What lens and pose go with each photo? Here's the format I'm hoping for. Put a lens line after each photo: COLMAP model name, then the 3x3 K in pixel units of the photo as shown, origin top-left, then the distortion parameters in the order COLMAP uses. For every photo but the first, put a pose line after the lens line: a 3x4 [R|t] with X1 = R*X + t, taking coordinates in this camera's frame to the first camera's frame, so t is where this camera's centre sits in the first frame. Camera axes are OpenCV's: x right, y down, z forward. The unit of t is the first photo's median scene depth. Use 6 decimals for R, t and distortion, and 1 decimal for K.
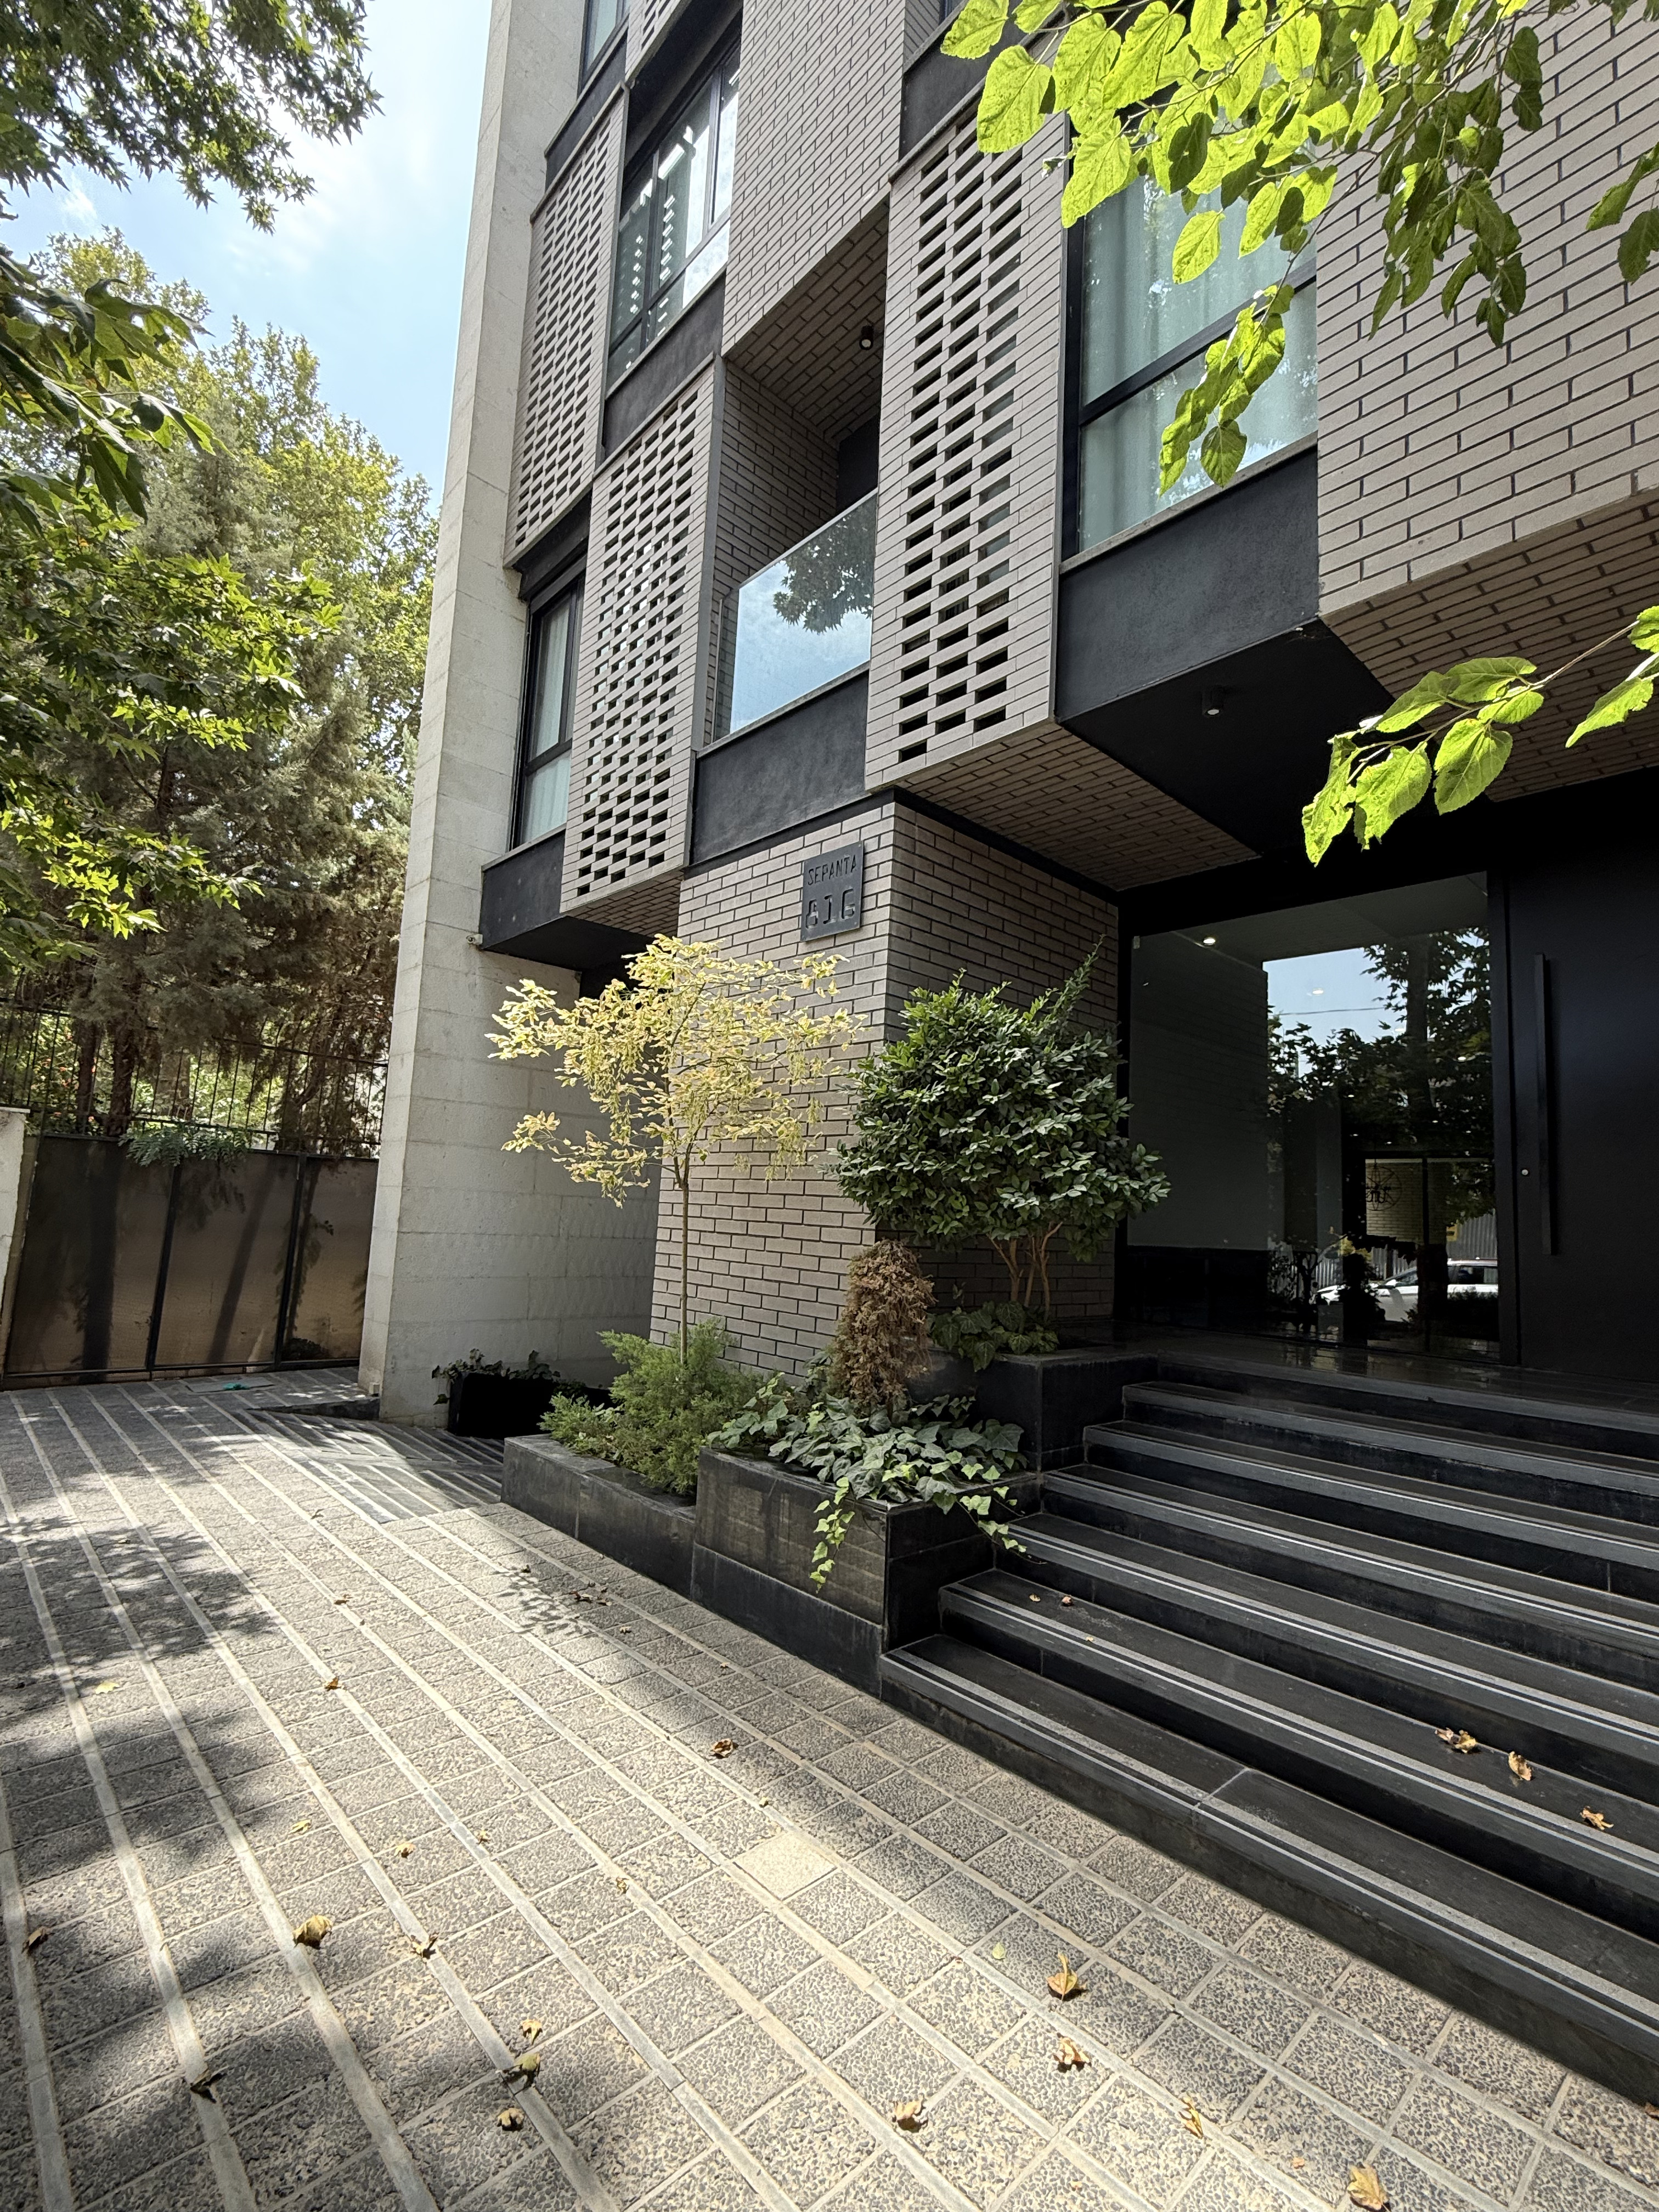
lens RADIAL K [[1009.0, 0, 826.7], [0, 1009.0, 1107.1], [0, 0, 1]] dist [-0.002848, 0.000439]
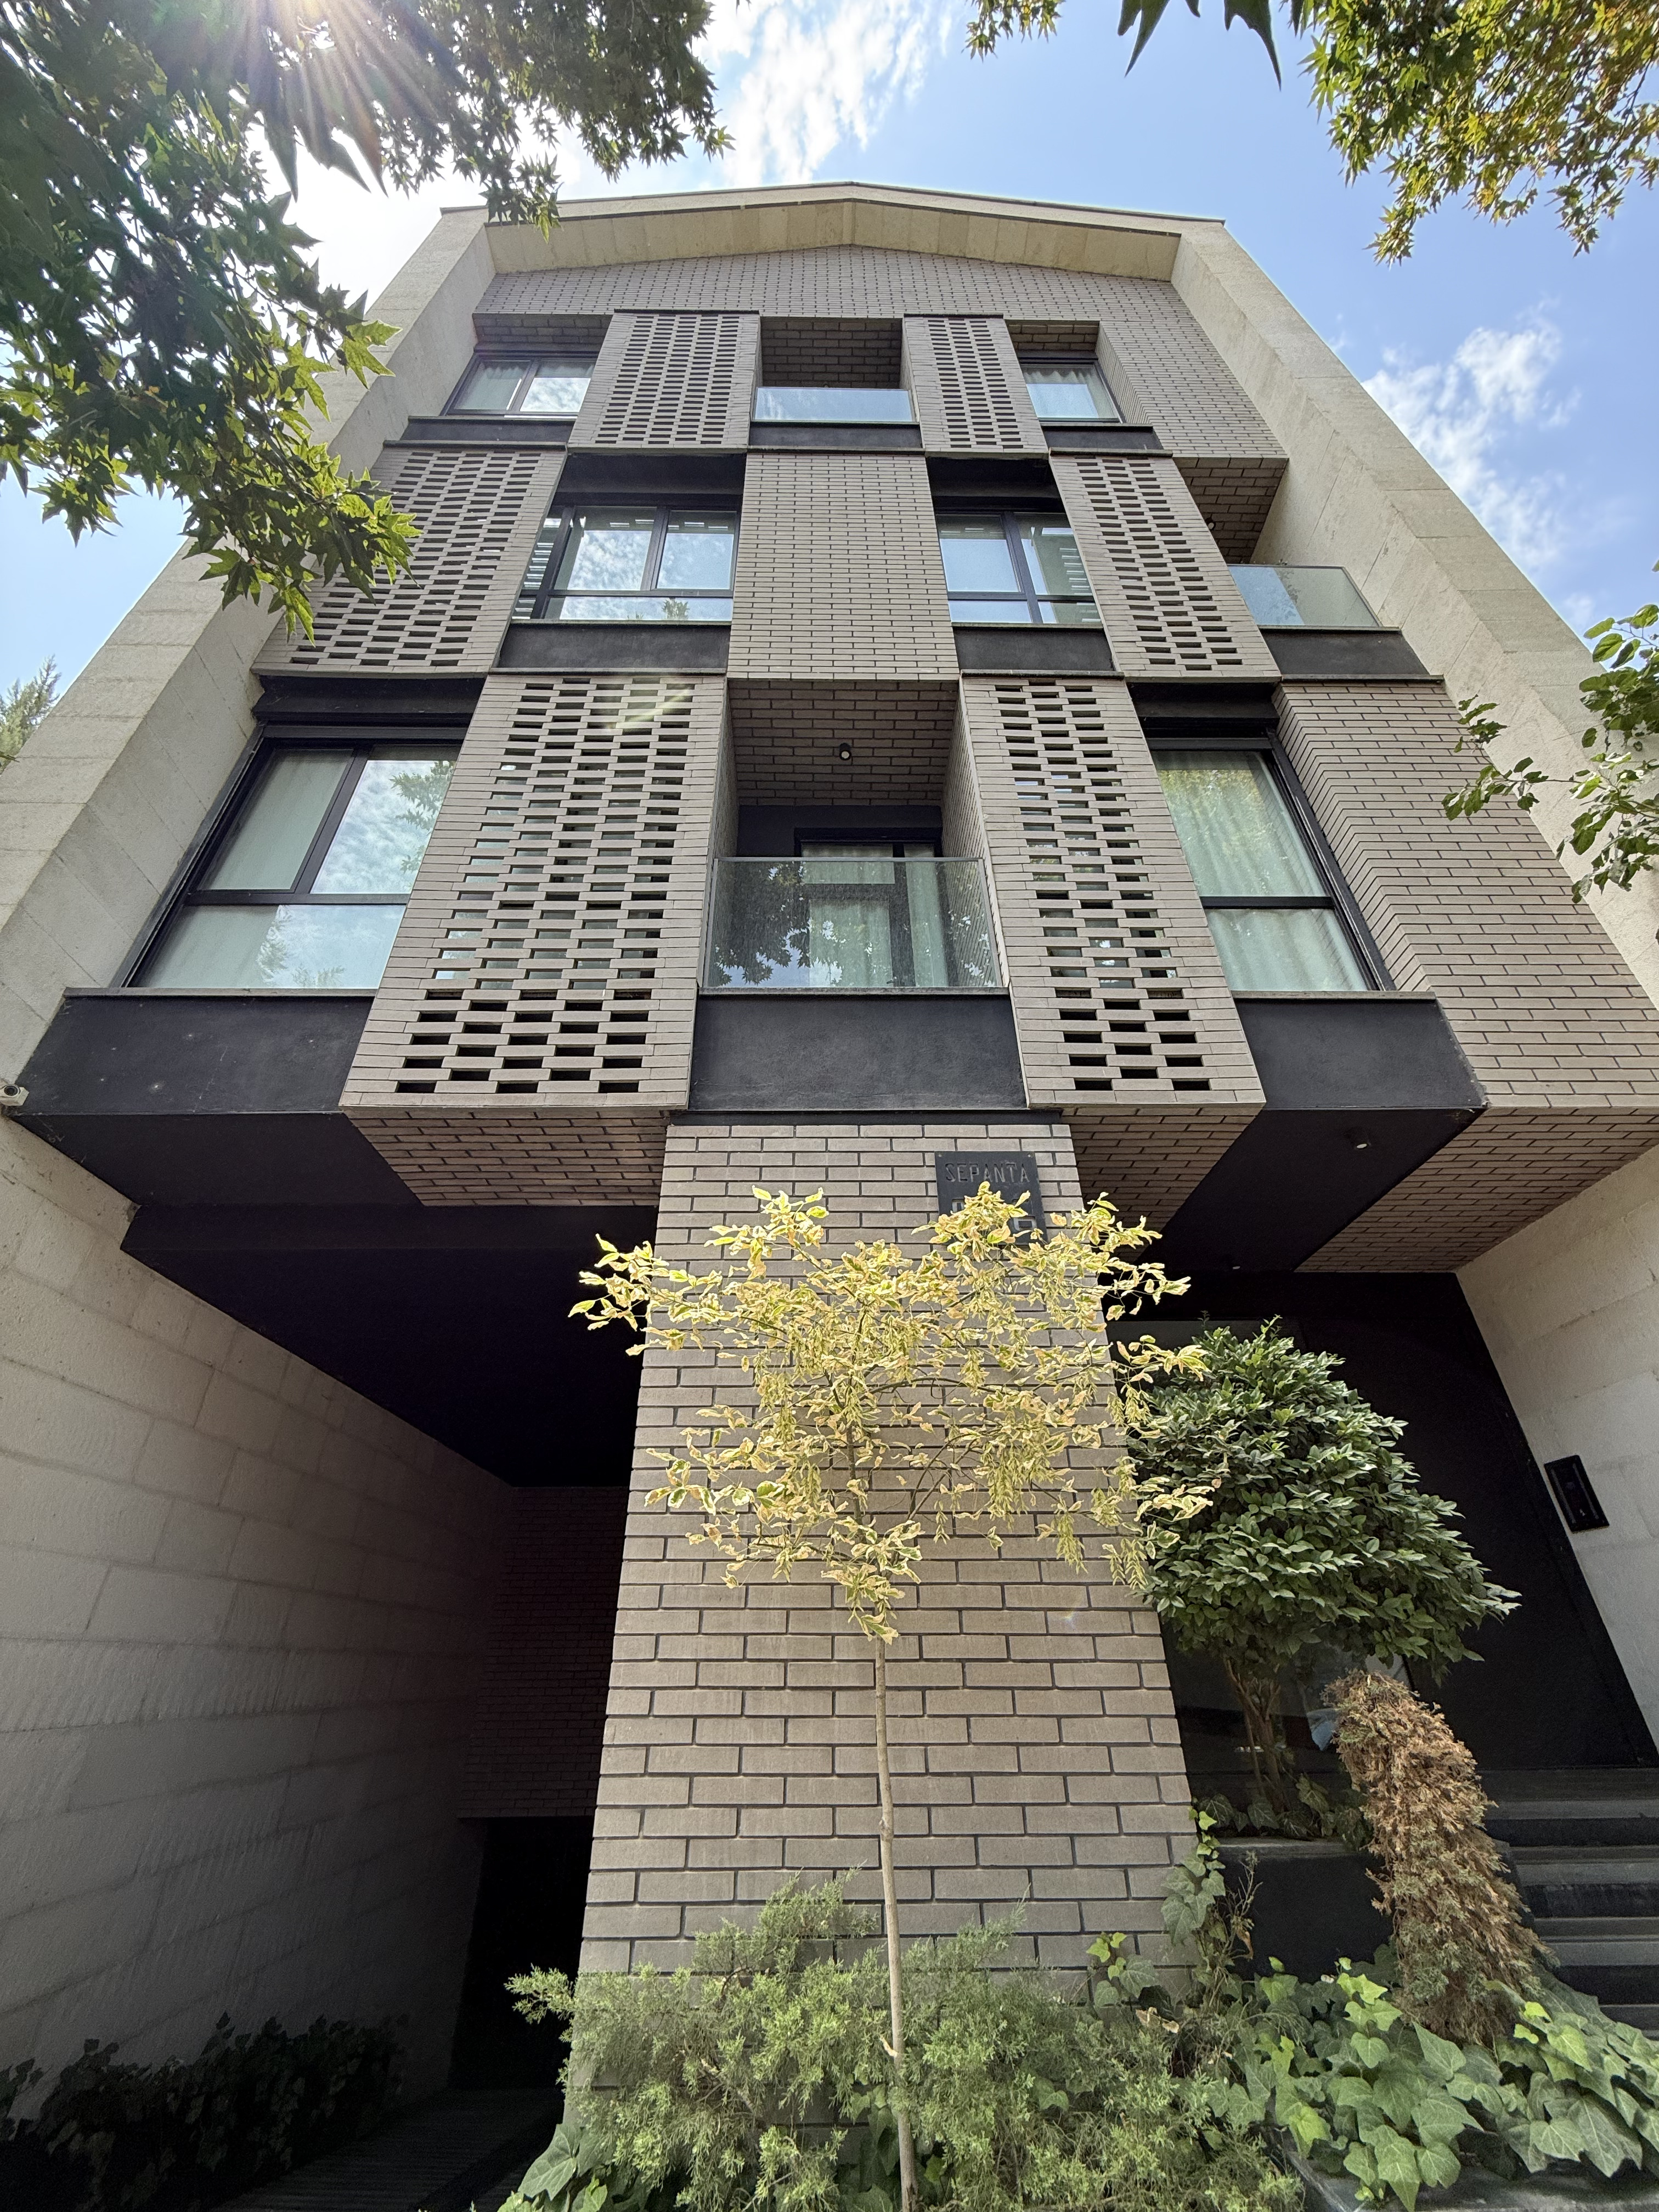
lens RADIAL K [[865.5, 0, 827.0], [0, 865.5, 1108.0], [0, 0, 1]] dist [0.001540, 0.000059]
pose [[0.667046, 0.353403, 0.655863, -0.555301], [-0.041130, 0.896459, -0.441214, 0.044114], [-0.743880, 0.267334, 0.612515, 0.599483]]
